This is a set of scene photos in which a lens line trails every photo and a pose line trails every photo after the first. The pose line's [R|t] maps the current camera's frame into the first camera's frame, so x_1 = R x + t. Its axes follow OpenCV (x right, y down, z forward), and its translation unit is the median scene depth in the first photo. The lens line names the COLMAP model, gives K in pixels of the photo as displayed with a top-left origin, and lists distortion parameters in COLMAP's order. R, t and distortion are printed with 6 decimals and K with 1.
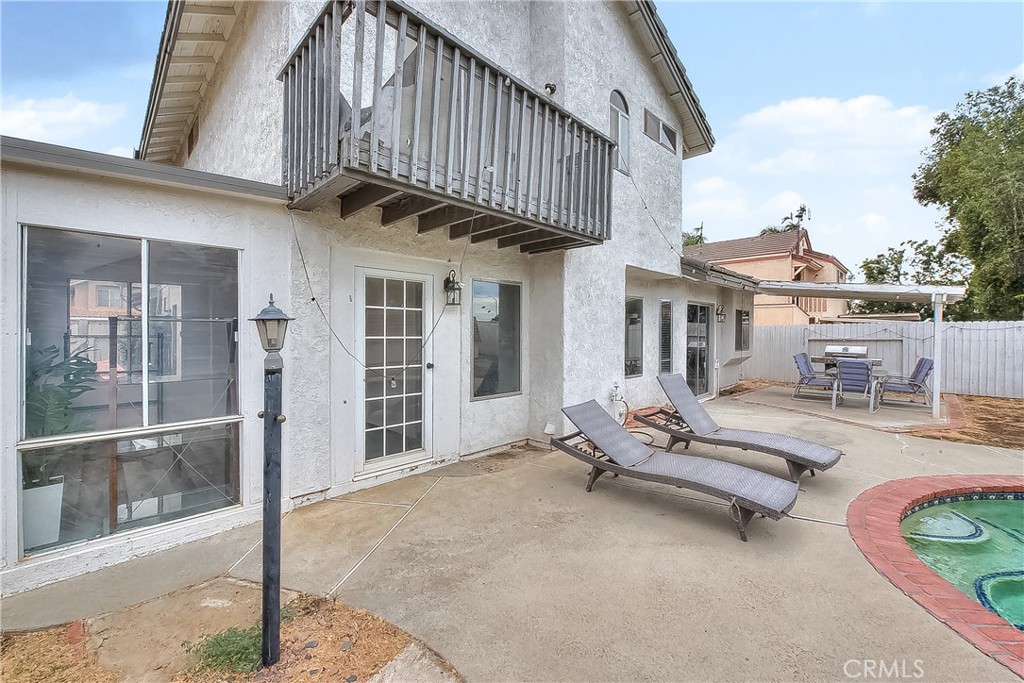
lens RADIAL K [[412.9, 0, 513.0], [0, 412.9, 333.8], [0, 0, 1]] dist [-0.003776, 0.000092]
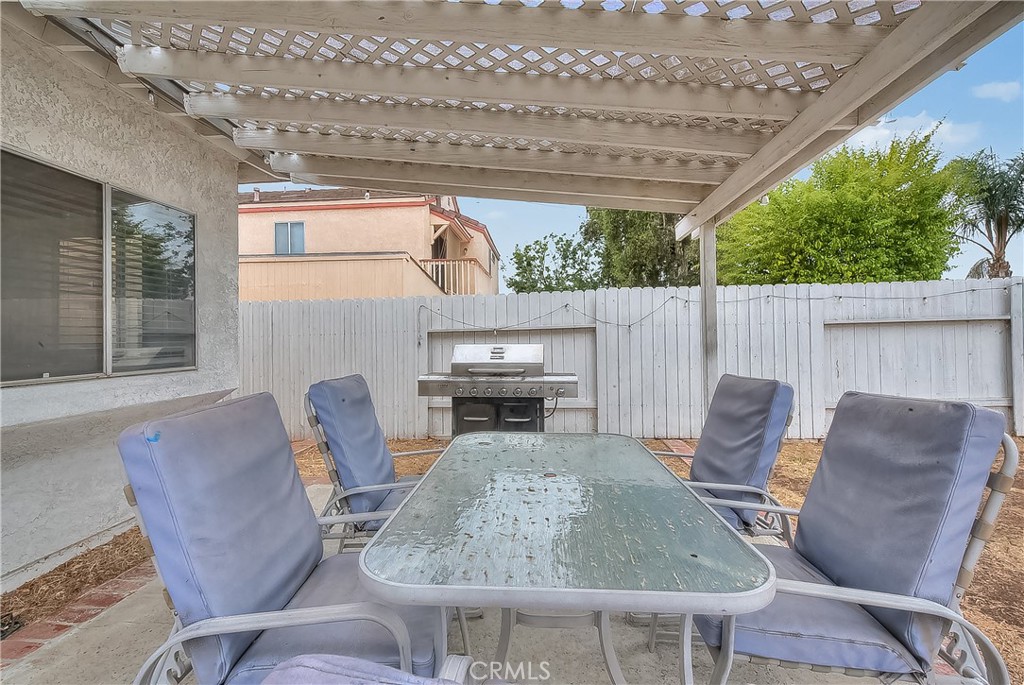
lens RADIAL K [[412.9, 0, 513.3], [0, 412.9, 338.0], [0, 0, 1]] dist [-0.003776, 0.000092]
pose [[0.757758, -0.014124, 0.652383, 0.361951], [0.020759, 0.999781, -0.002466, 0.015697], [-0.652206, 0.015412, 0.757885, 0.445721]]
